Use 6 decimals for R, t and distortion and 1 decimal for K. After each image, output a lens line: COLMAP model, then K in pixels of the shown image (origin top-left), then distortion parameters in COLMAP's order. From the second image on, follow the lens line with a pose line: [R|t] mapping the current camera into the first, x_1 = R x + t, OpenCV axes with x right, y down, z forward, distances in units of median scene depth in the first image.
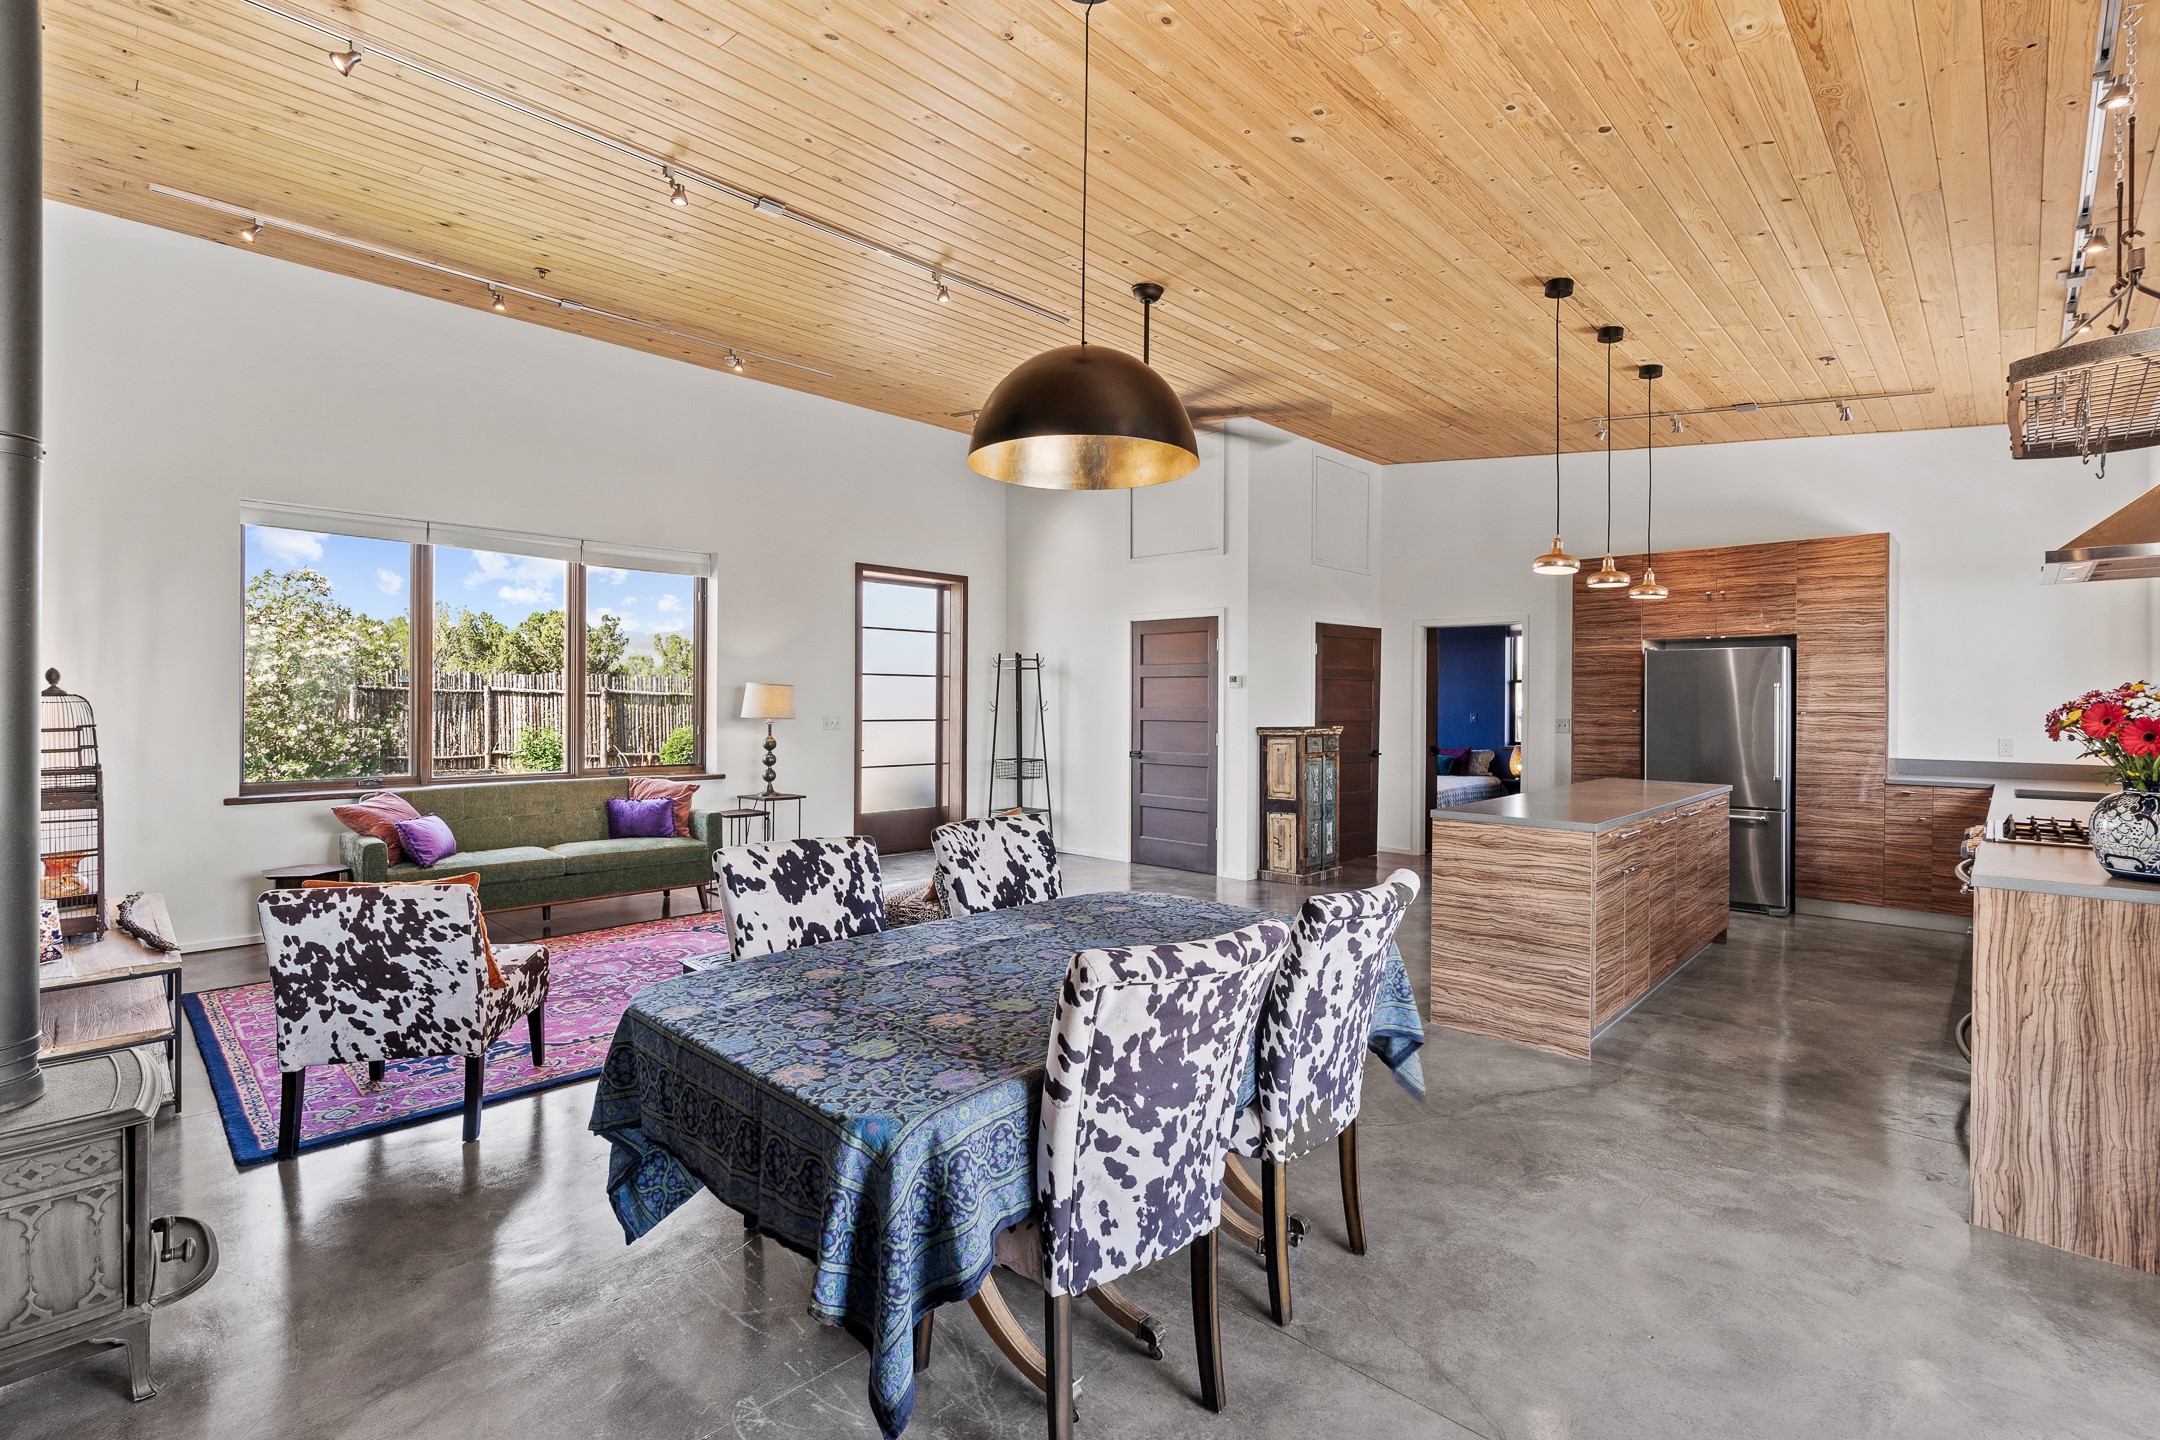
lens RADIAL K [[980.5, 0, 1080.0], [0, 980.5, 720.0], [0, 0, 1]] dist [-0.000220, 0.000613]
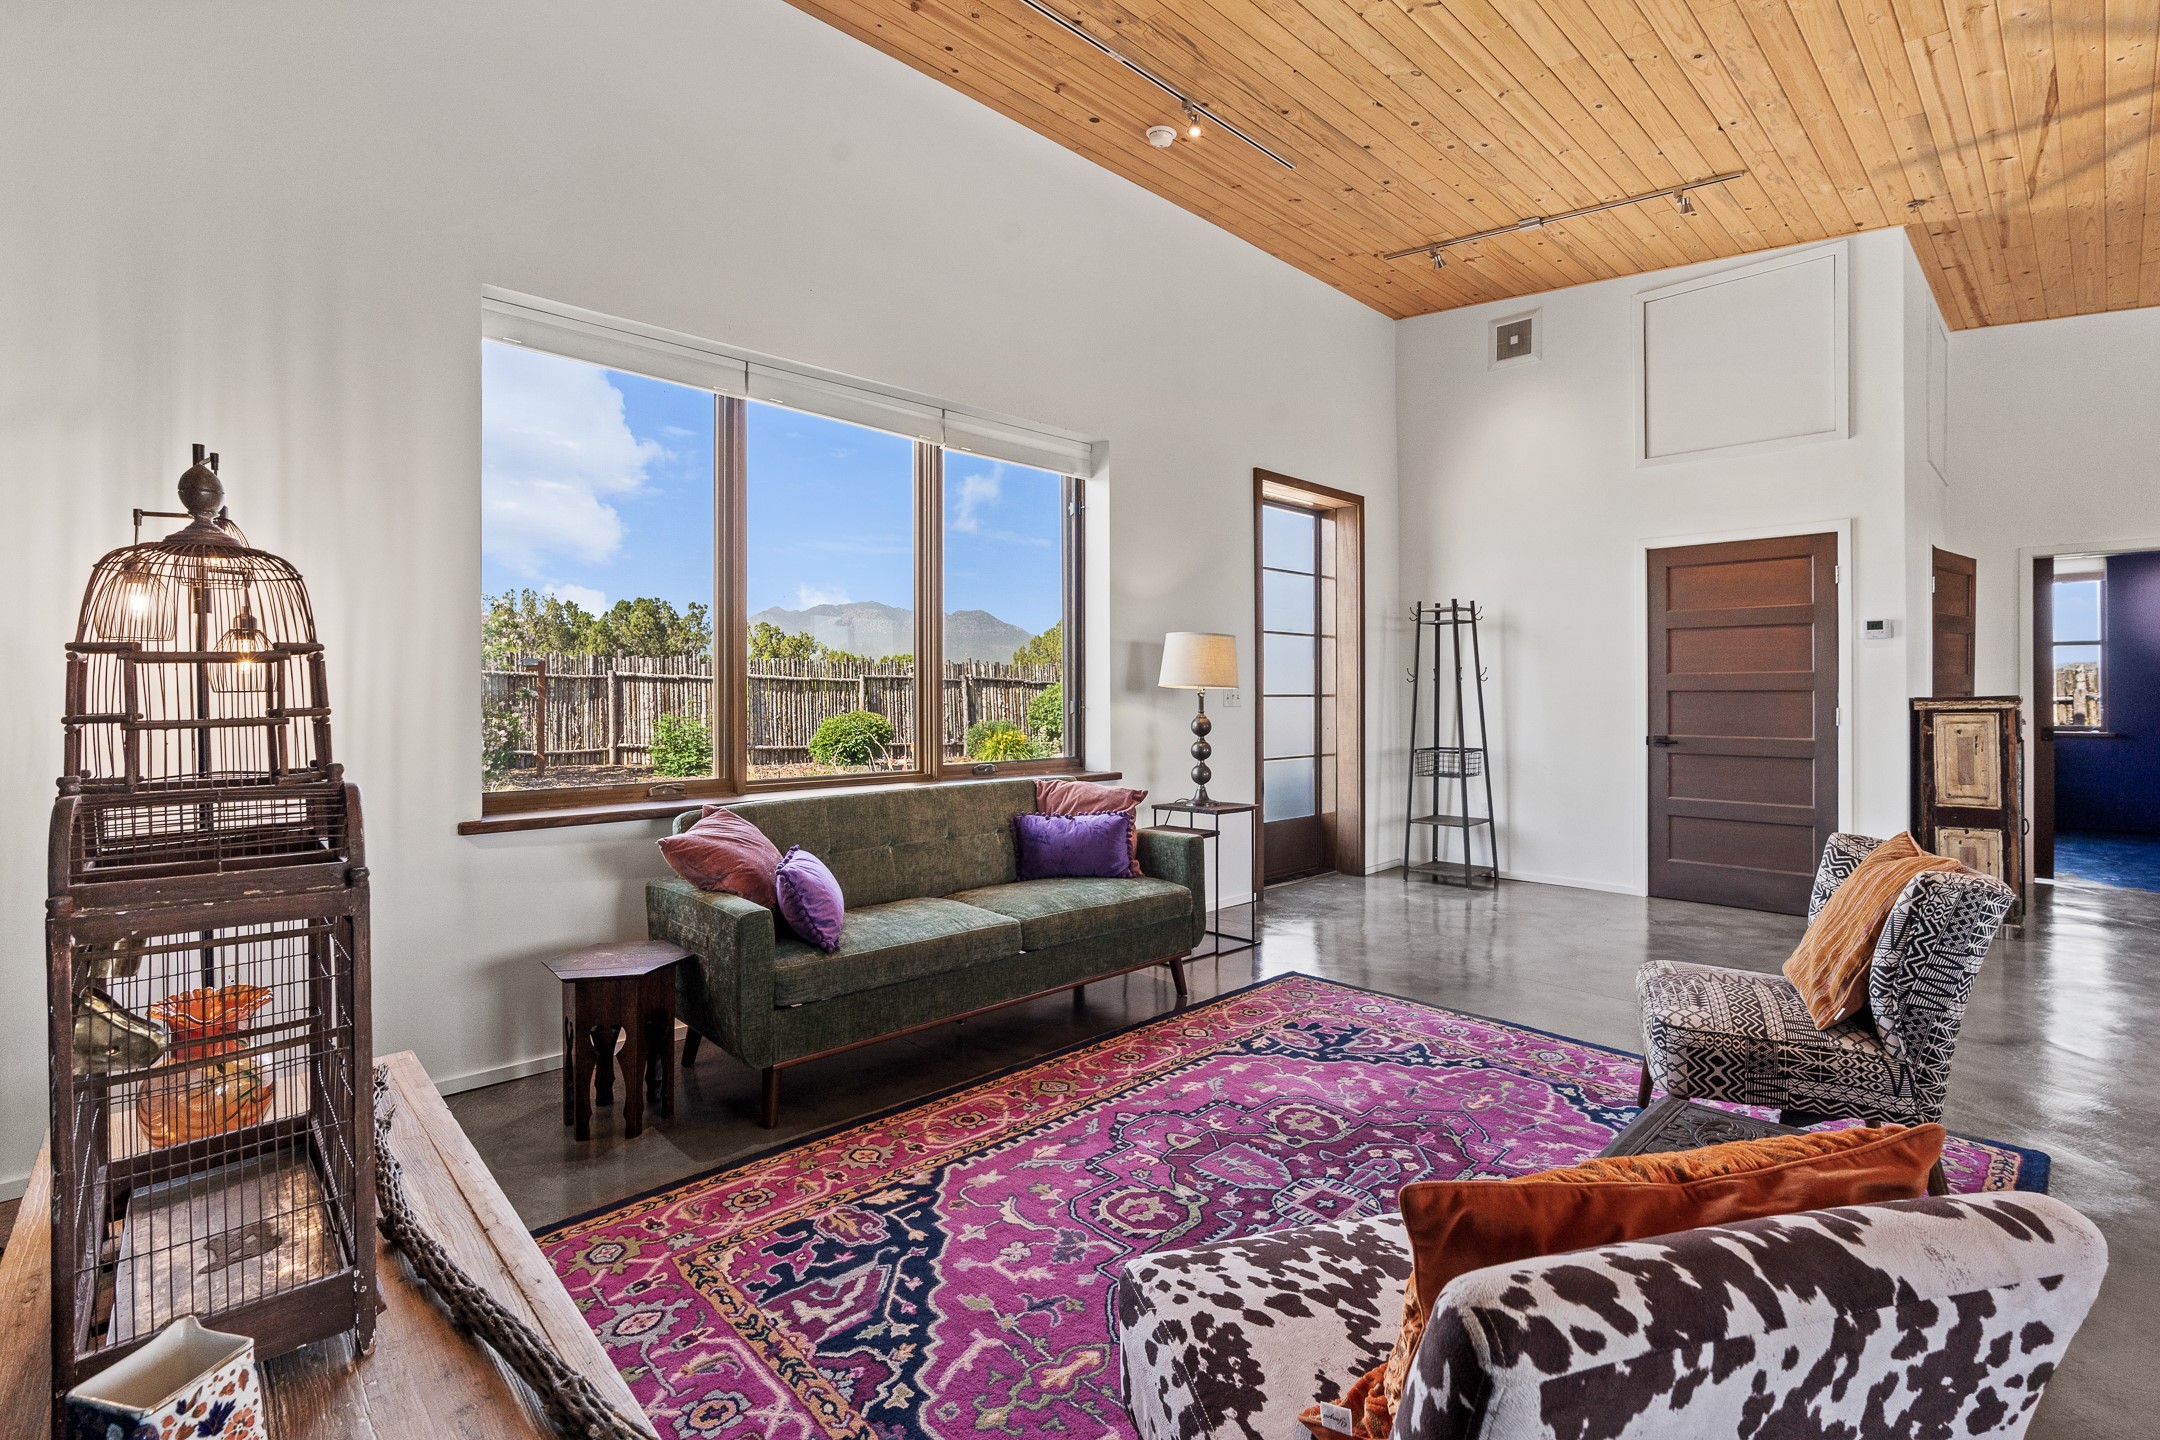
lens RADIAL K [[971.0, 0, 1080.0], [0, 971.0, 720.0], [0, 0, 1]] dist [-0.001810, 0.000121]
pose [[0.999300, -0.005912, -0.036936, -0.324922], [0.006182, 0.999955, 0.007192, 0.012956], [0.036892, -0.007415, 0.999292, 0.300826]]
